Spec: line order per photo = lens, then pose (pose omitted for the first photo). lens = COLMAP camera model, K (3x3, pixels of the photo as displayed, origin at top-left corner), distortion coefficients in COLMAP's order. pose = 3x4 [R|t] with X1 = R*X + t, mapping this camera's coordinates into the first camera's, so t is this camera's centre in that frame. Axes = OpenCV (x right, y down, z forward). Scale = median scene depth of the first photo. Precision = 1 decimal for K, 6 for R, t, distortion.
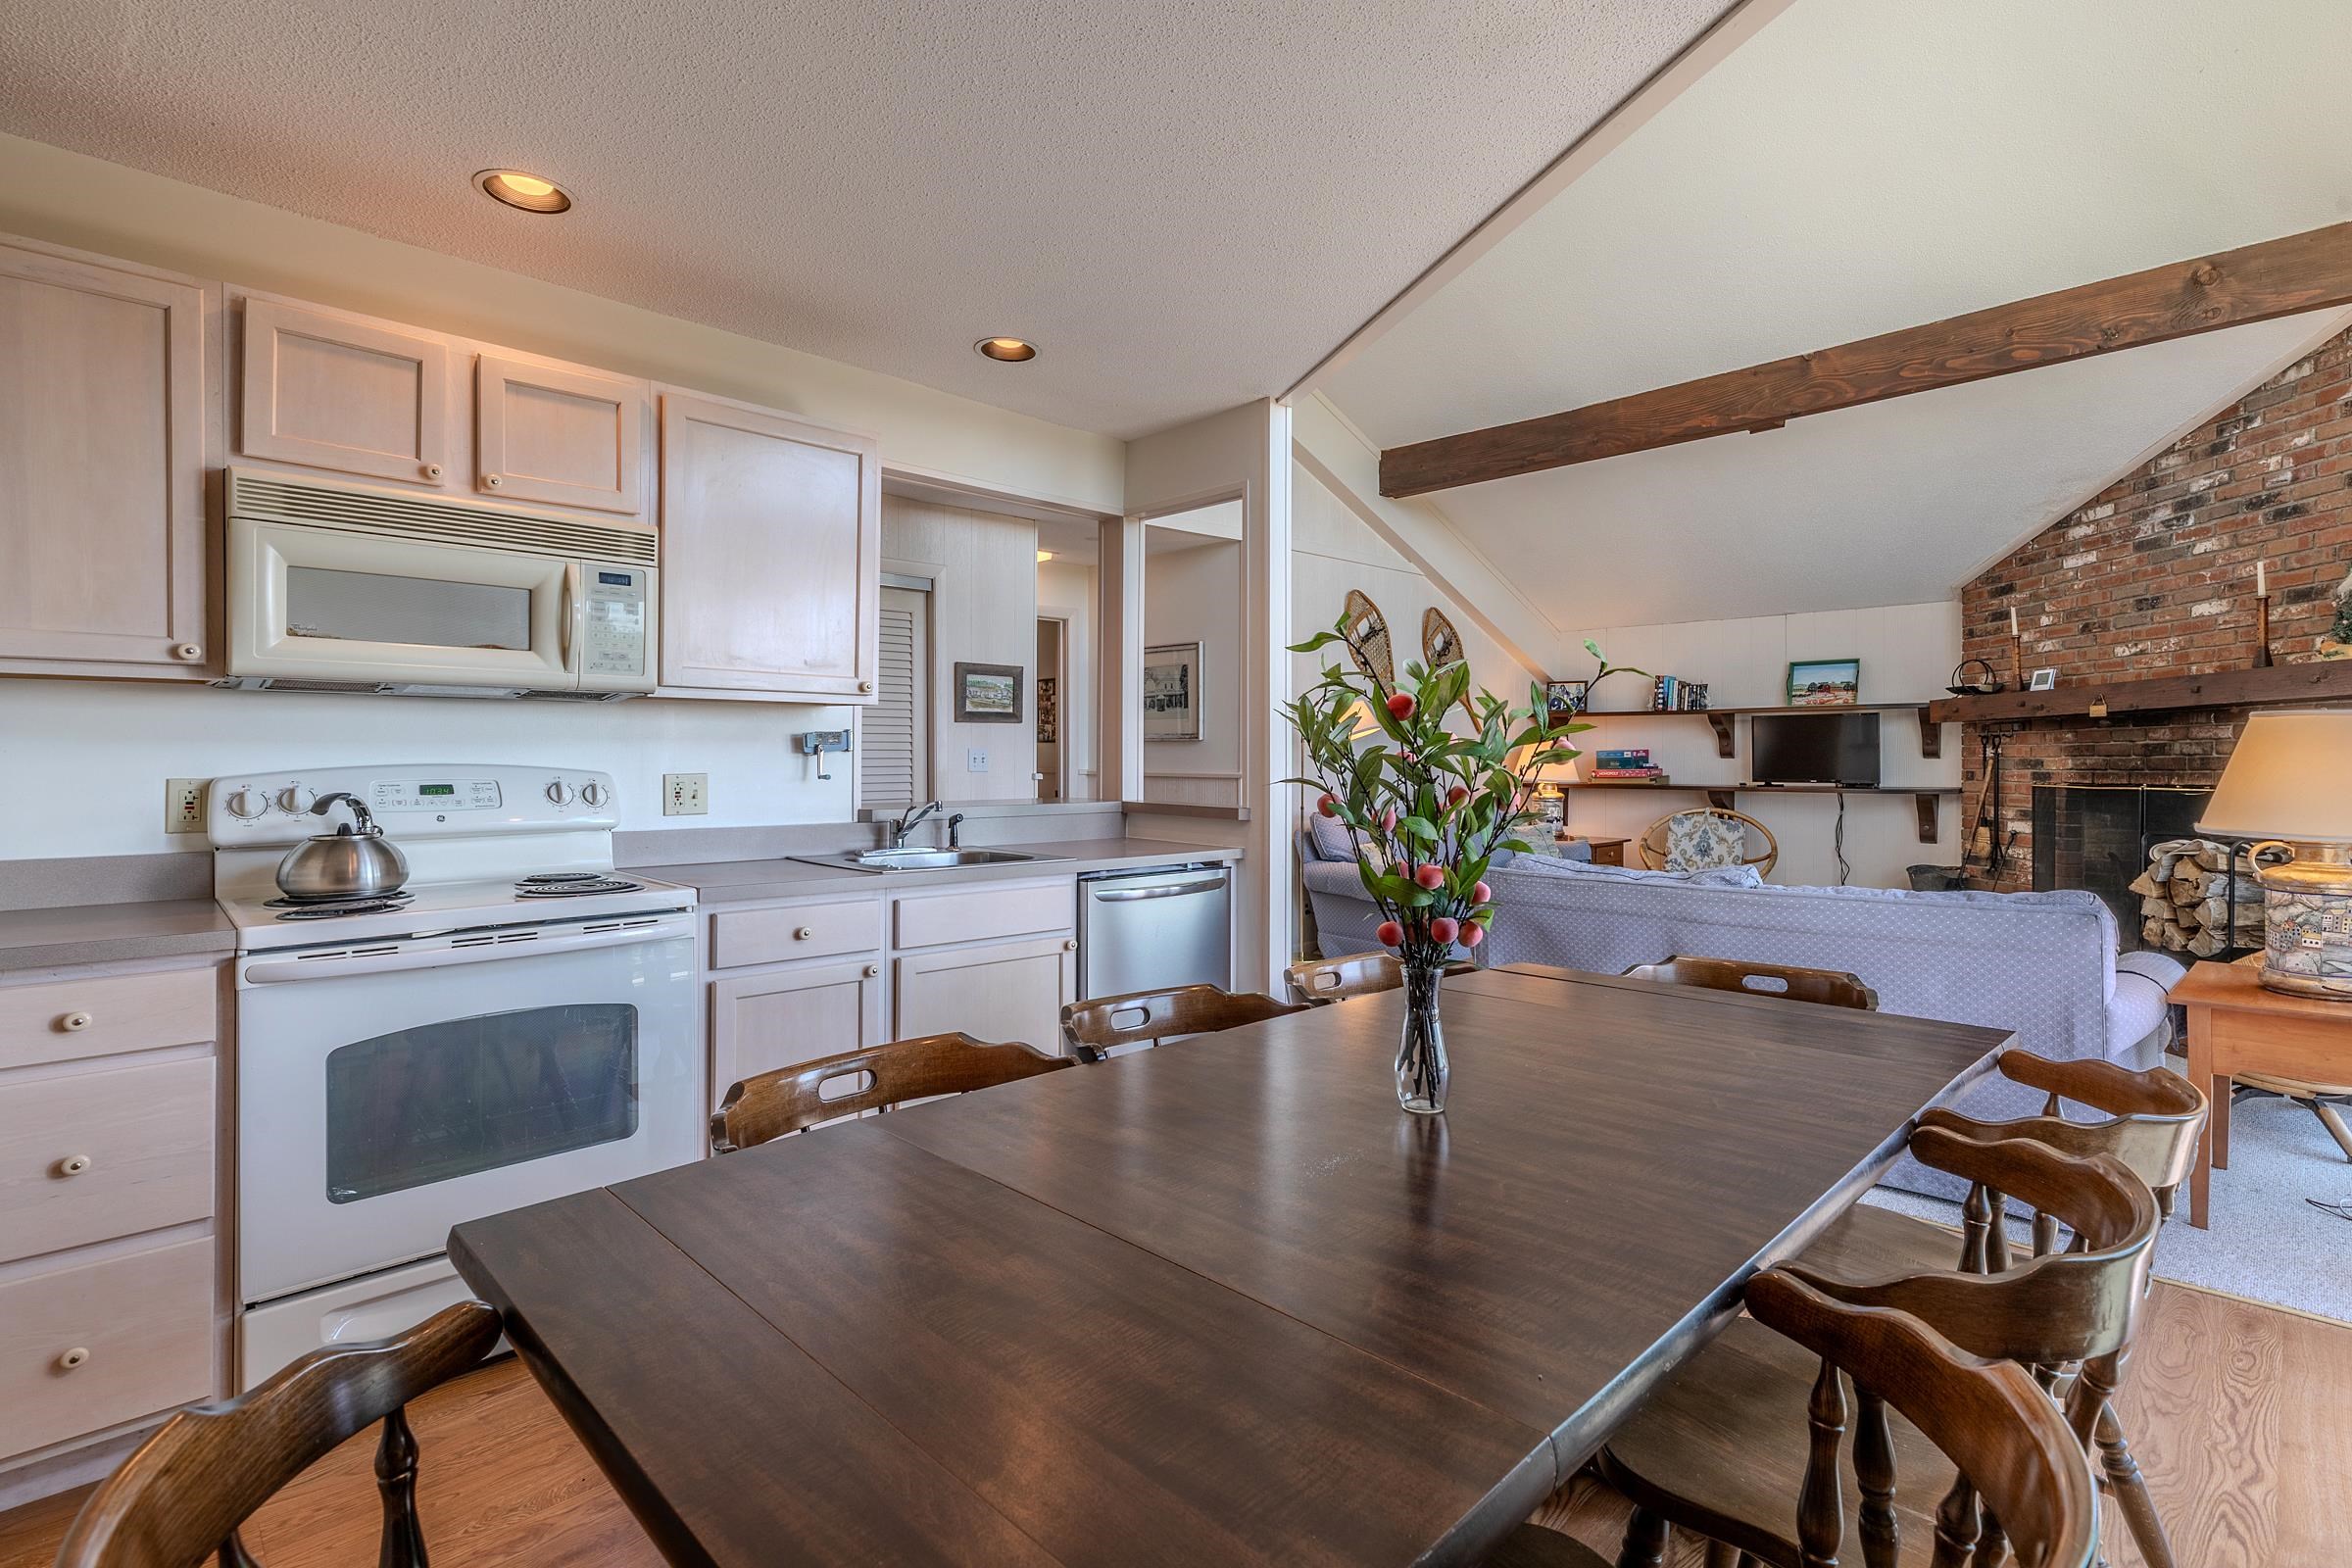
lens RADIAL K [[1102.0, 0, 1194.7], [0, 1102.0, 759.1], [0, 0, 1]] dist [-0.001844, 0.001027]
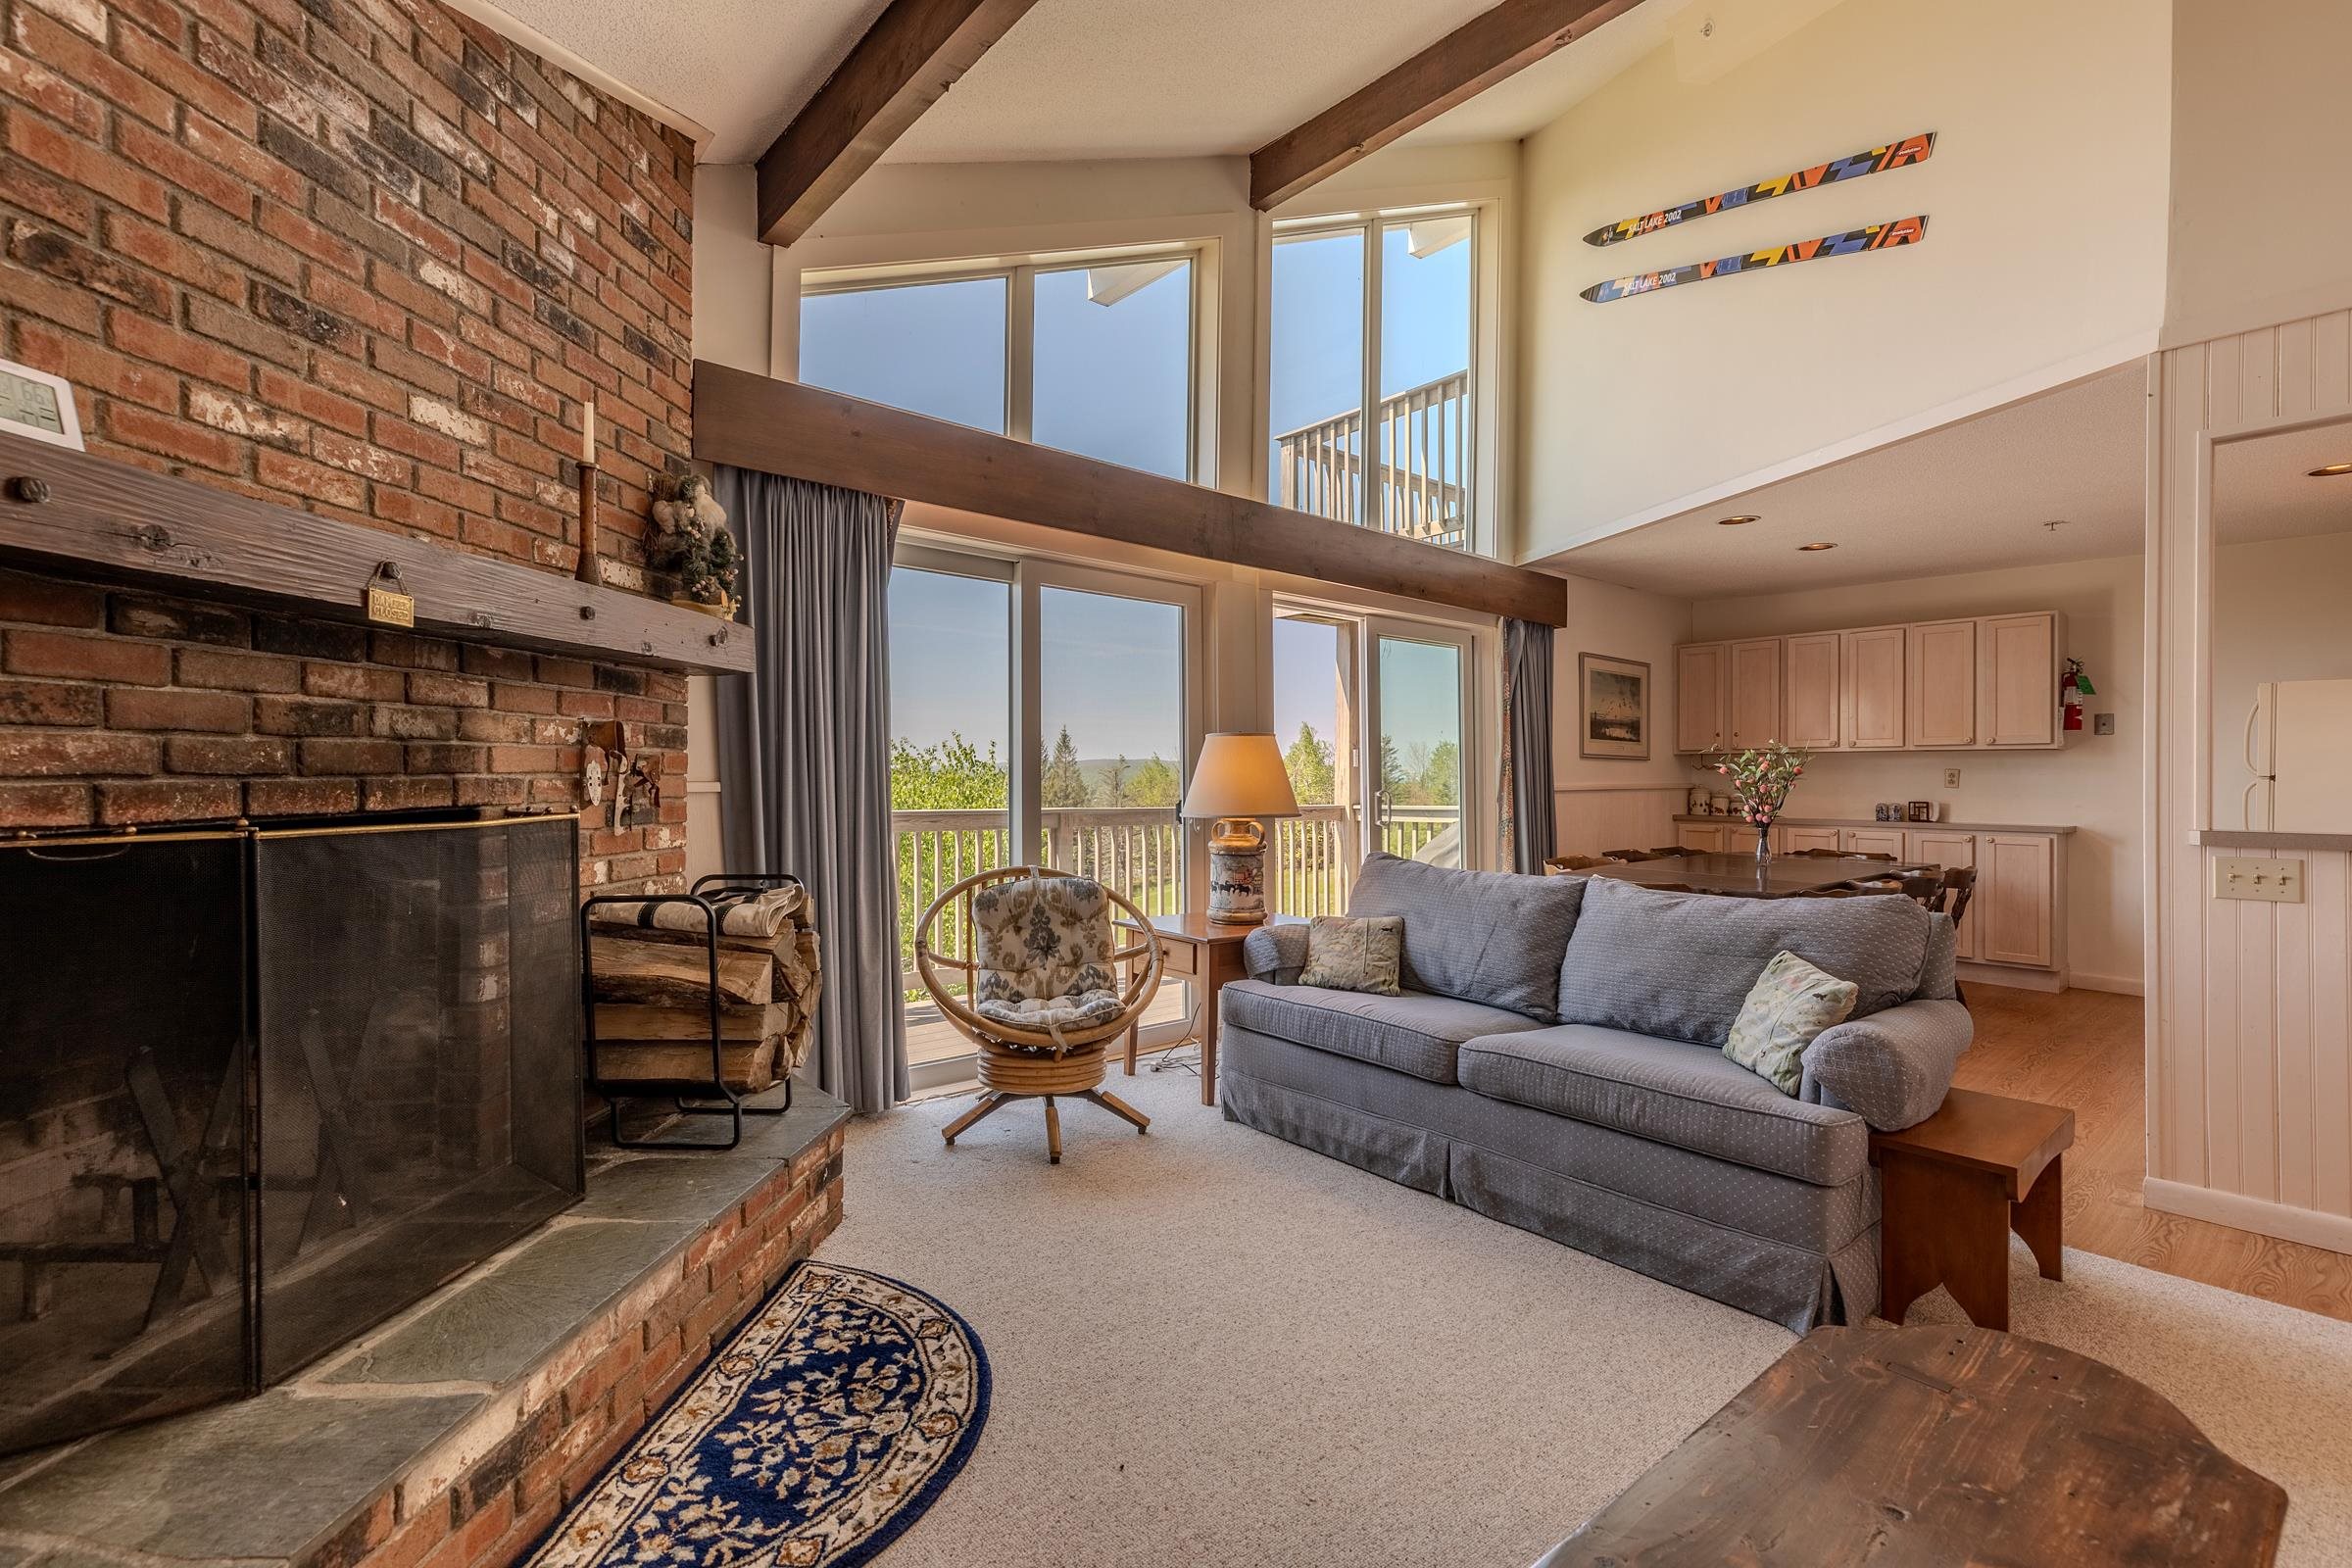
lens RADIAL K [[1065.3, 0, 1172.6], [0, 1065.3, 766.8], [0, 0, 1]] dist [0.005564, 0.000741]
pose [[-0.997617, -0.009480, 0.068338, 0.543581], [-0.009839, 0.999939, -0.004921, 0.006148], [-0.068287, -0.005581, -0.997650, 1.312841]]
